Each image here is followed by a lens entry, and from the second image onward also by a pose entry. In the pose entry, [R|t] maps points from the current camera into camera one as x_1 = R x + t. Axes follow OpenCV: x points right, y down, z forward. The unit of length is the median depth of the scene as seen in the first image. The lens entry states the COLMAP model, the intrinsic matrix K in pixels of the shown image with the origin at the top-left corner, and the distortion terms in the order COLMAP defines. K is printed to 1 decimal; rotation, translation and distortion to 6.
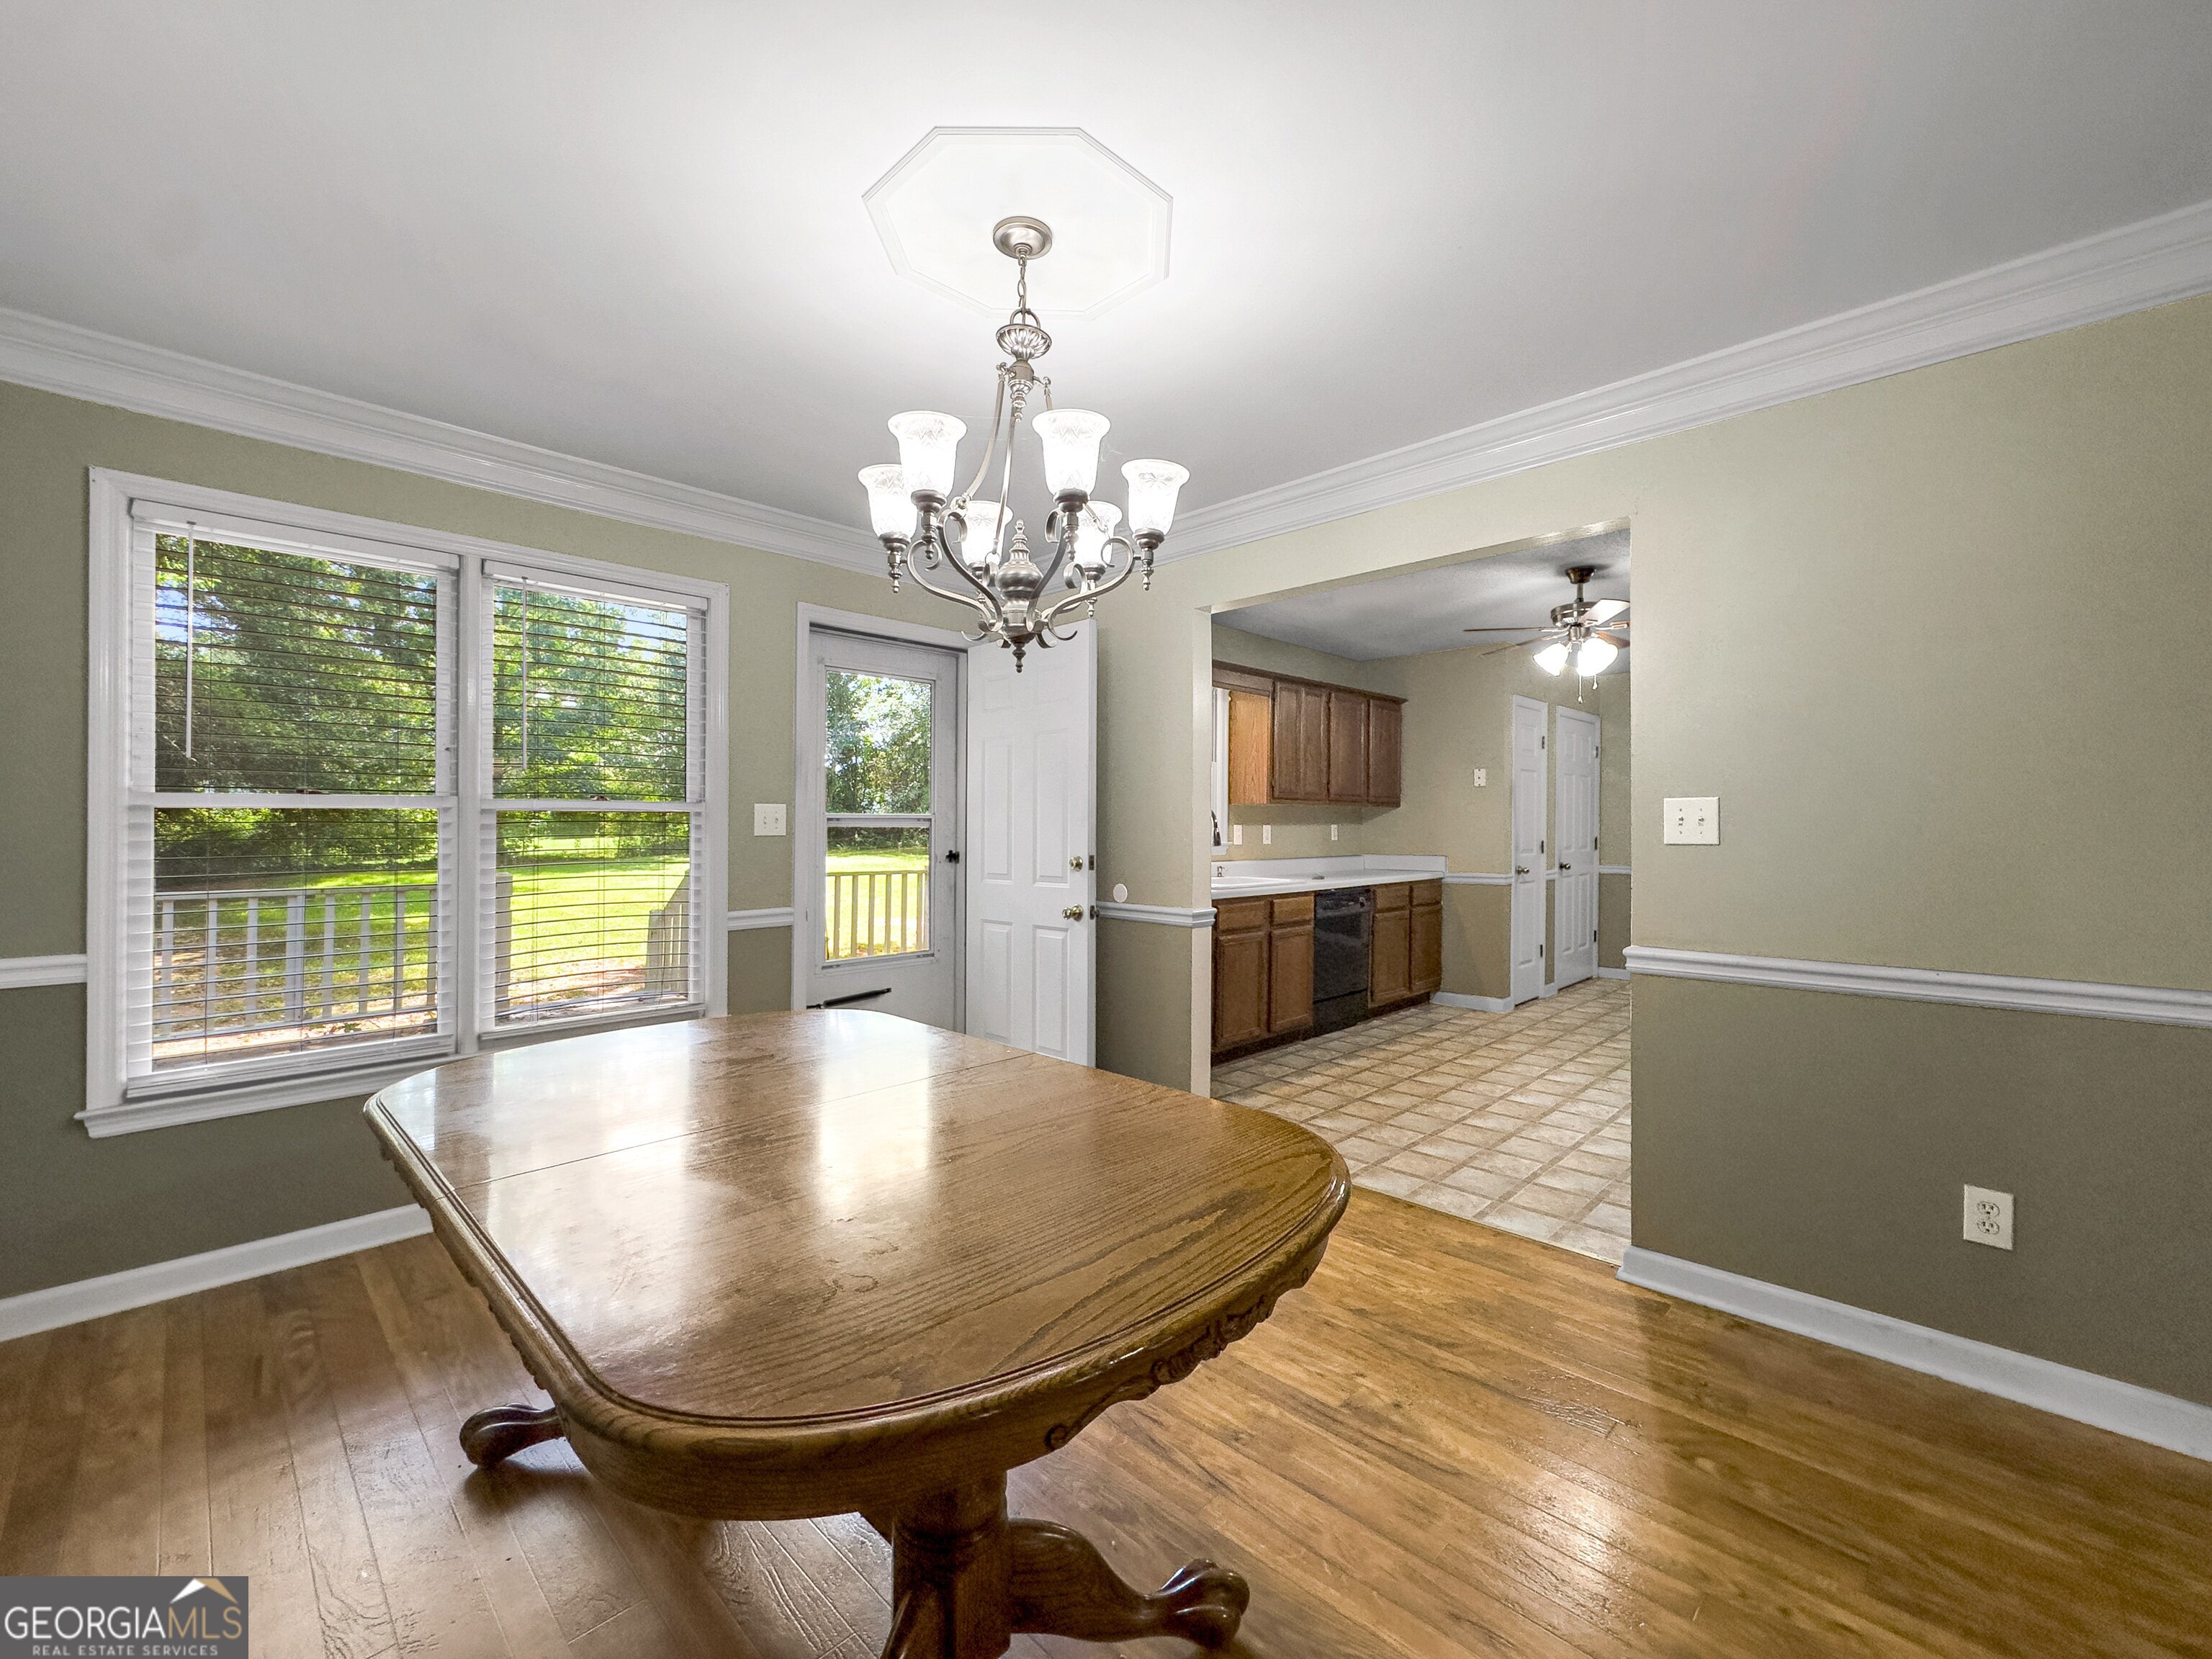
lens RADIAL K [[889.6, 0, 1088.9], [0, 889.6, 839.6], [0, 0, 1]] dist [-0.002741, 0.001127]
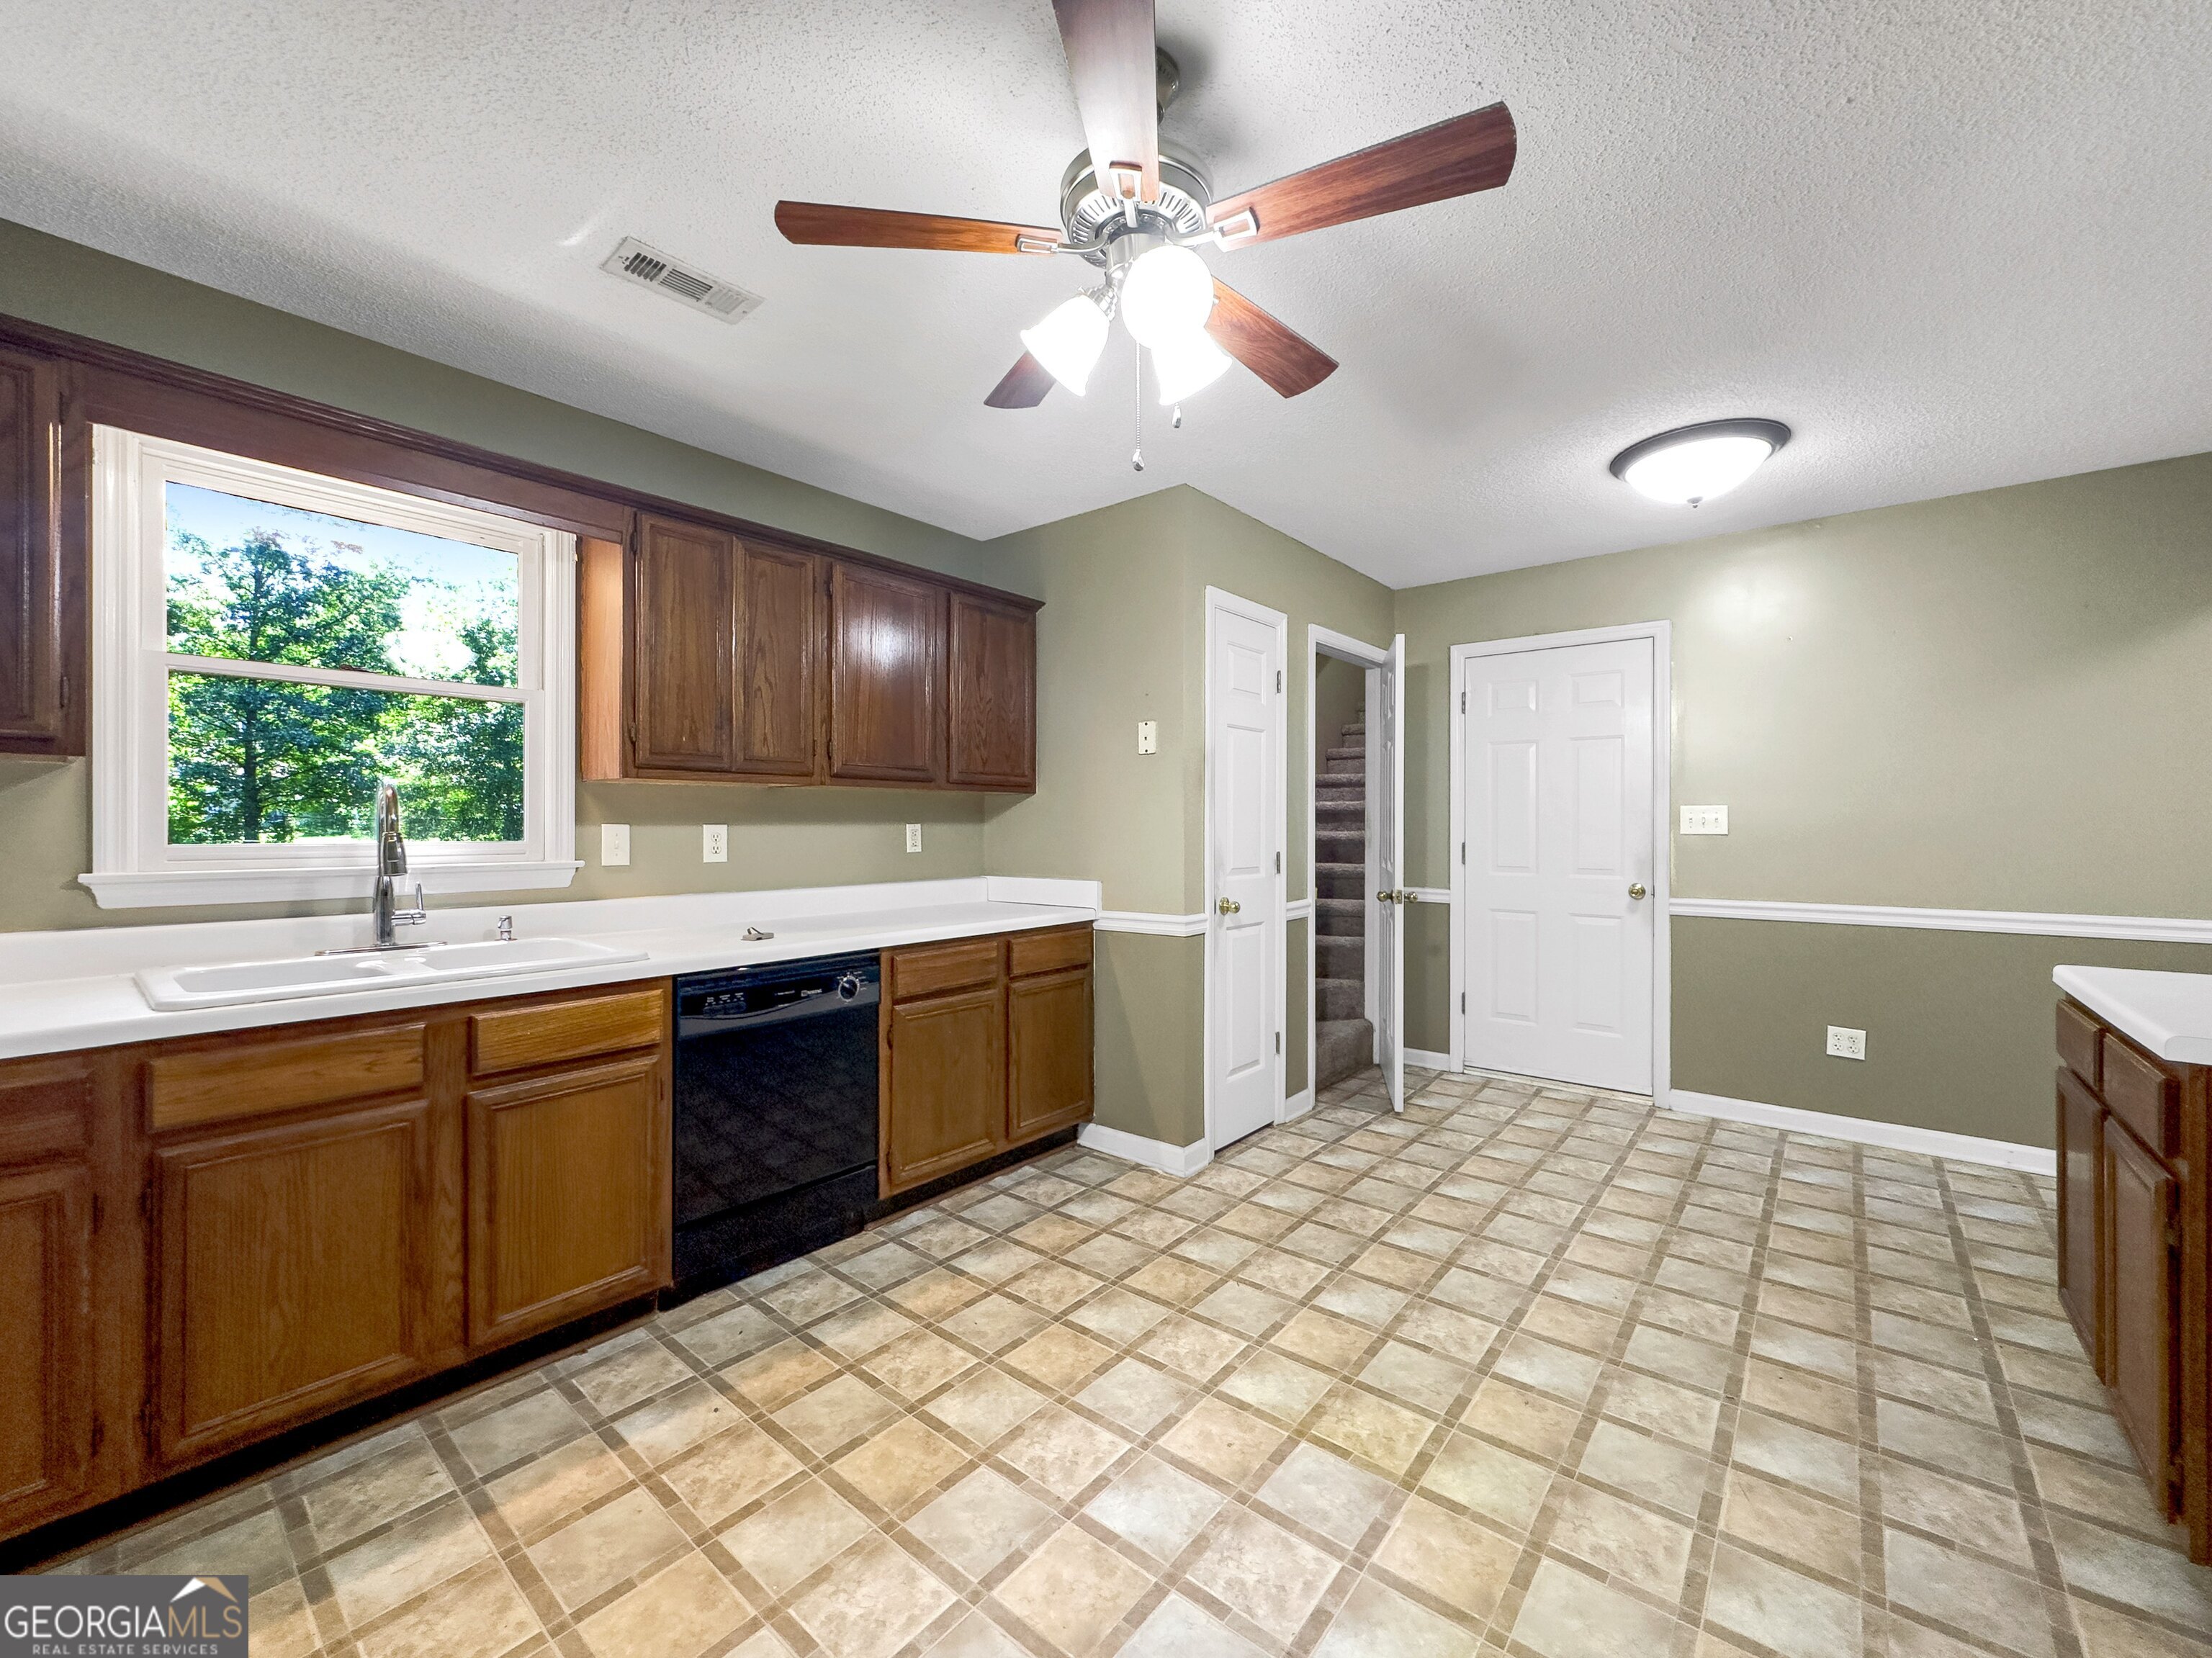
lens RADIAL K [[889.5, 0, 1103.6], [0, 889.5, 817.4], [0, 0, 1]] dist [-0.002741, 0.001127]
pose [[0.995172, -0.001984, 0.098126, 0.366259], [0.004312, 0.999714, -0.023516, -0.007861], [-0.098051, 0.023825, 0.994896, 0.469602]]
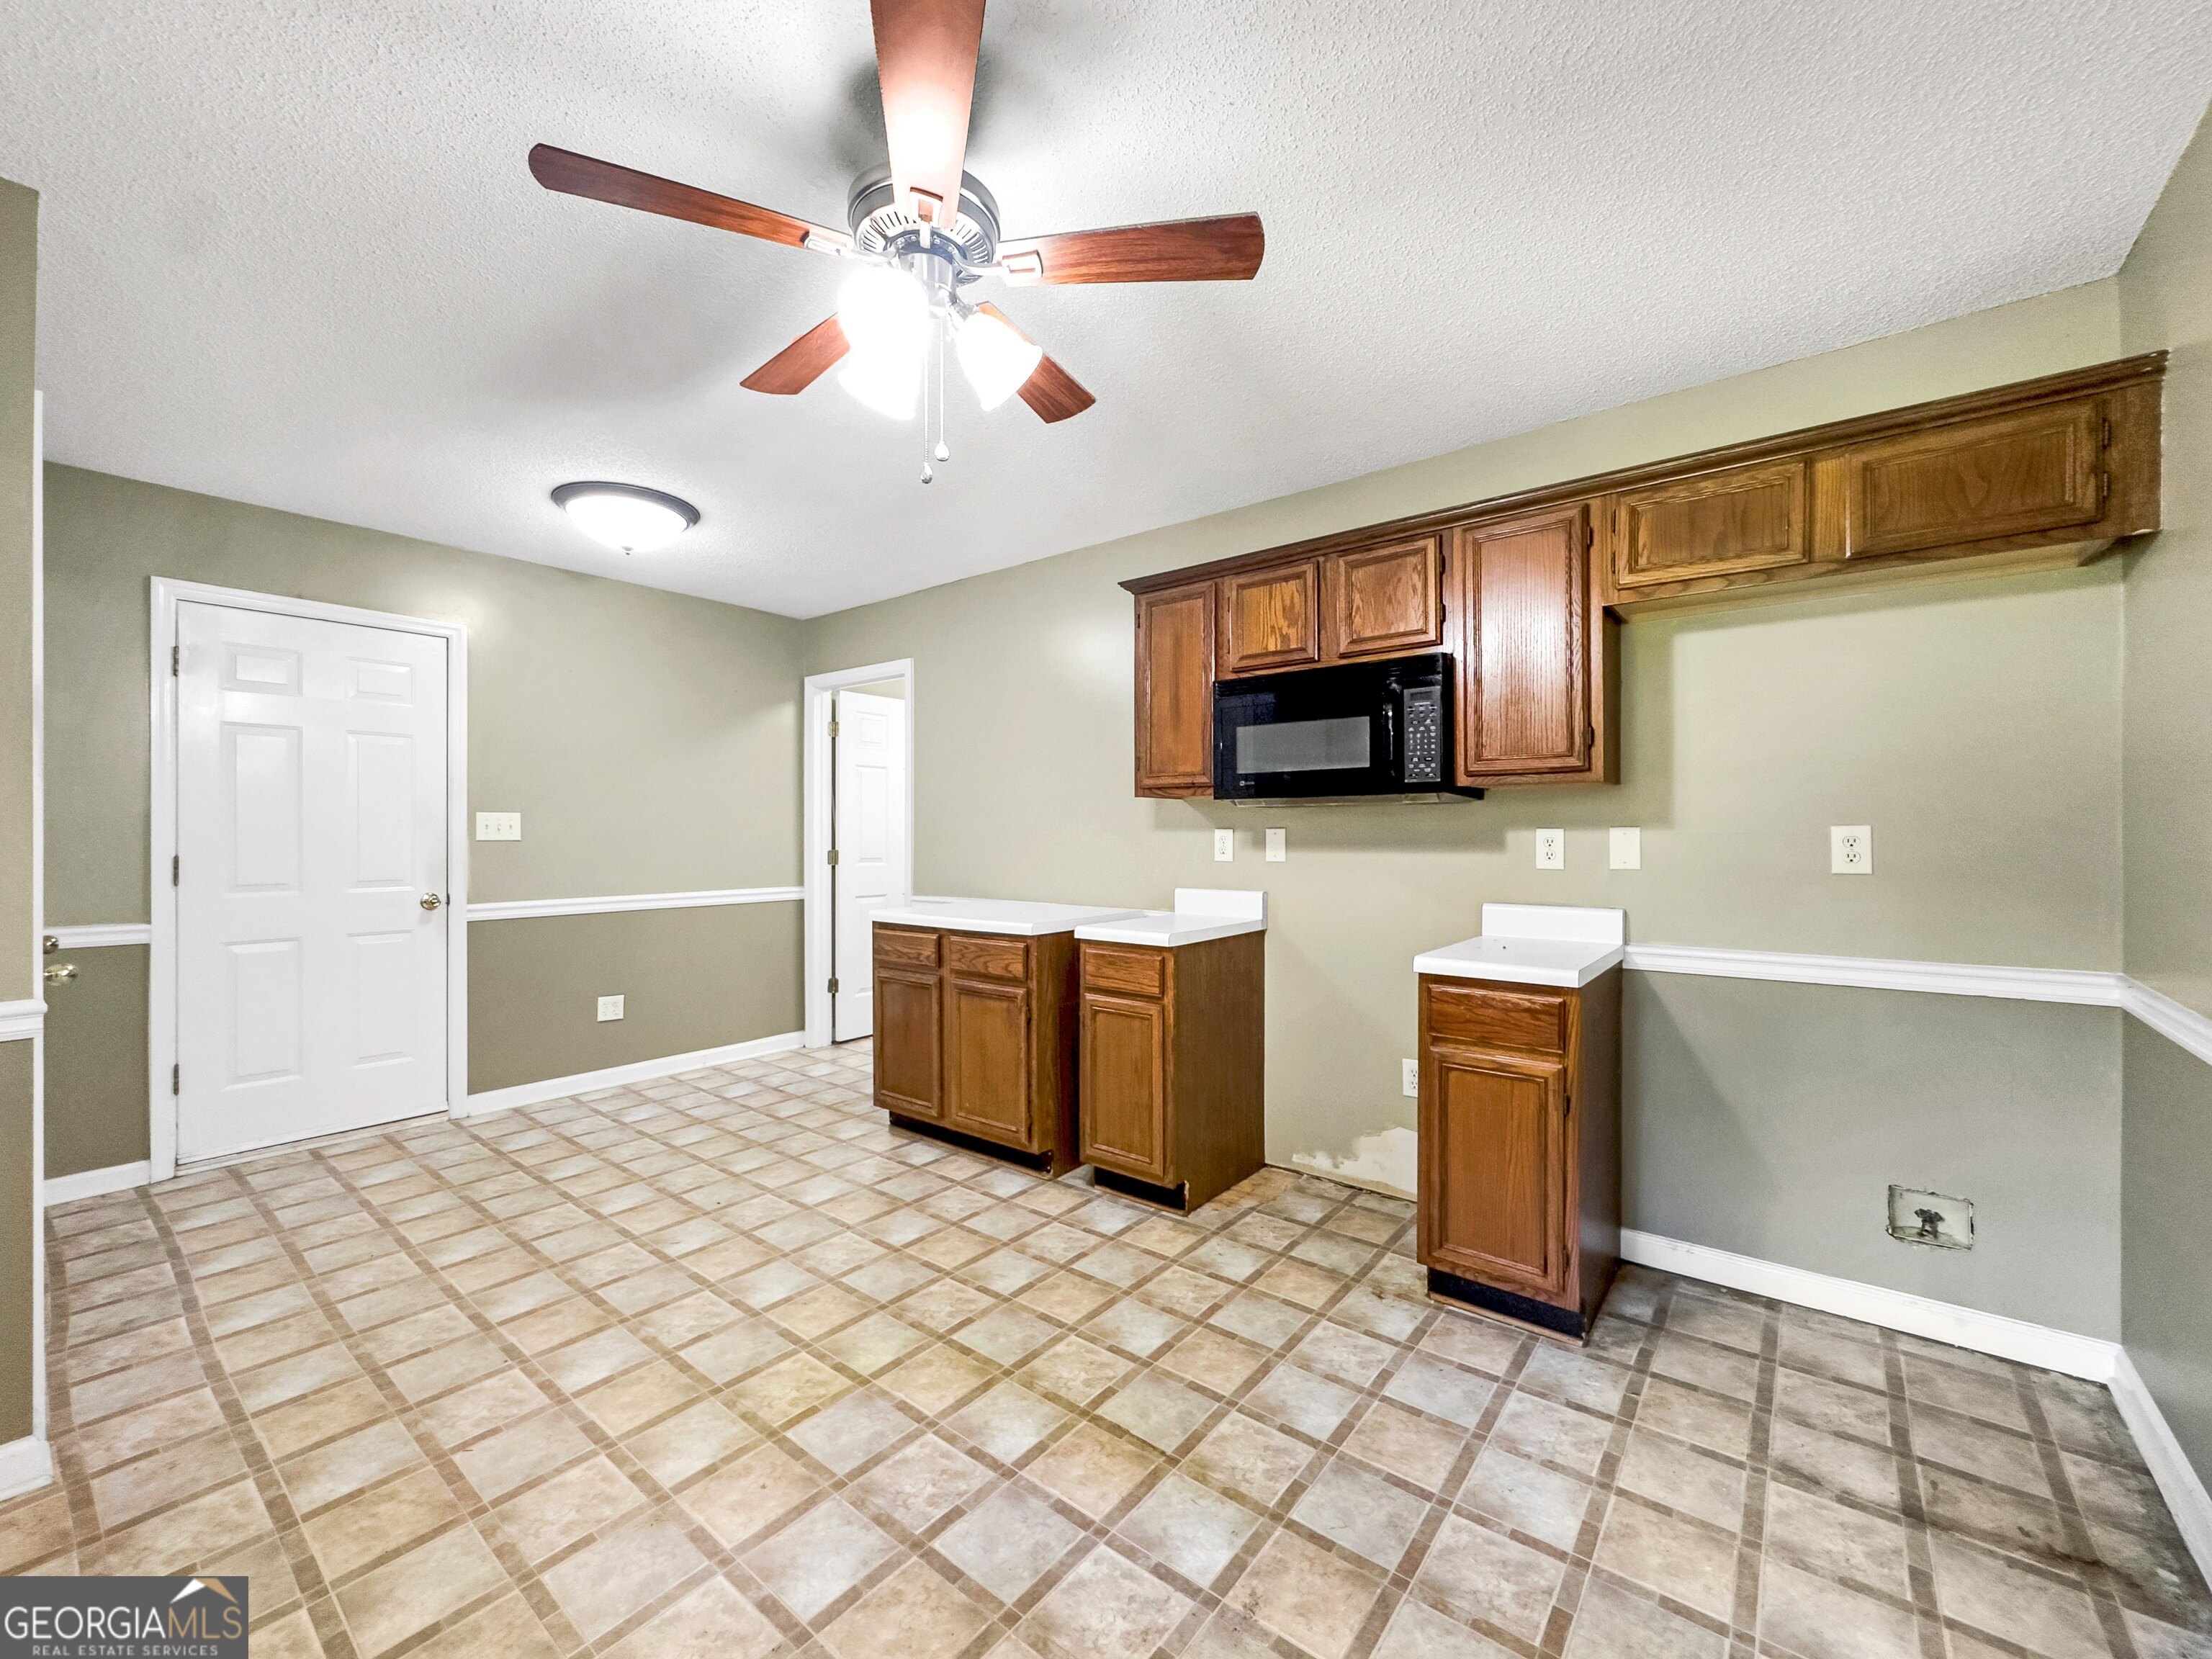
lens RADIAL K [[889.6, 0, 1100.8], [0, 889.6, 852.6], [0, 0, 1]] dist [-0.002741, 0.001127]
pose [[-0.109951, -0.023385, 0.993662, 0.146231], [0.013927, 0.999589, 0.025066, -0.010341], [-0.993839, 0.016595, -0.109580, 0.693110]]
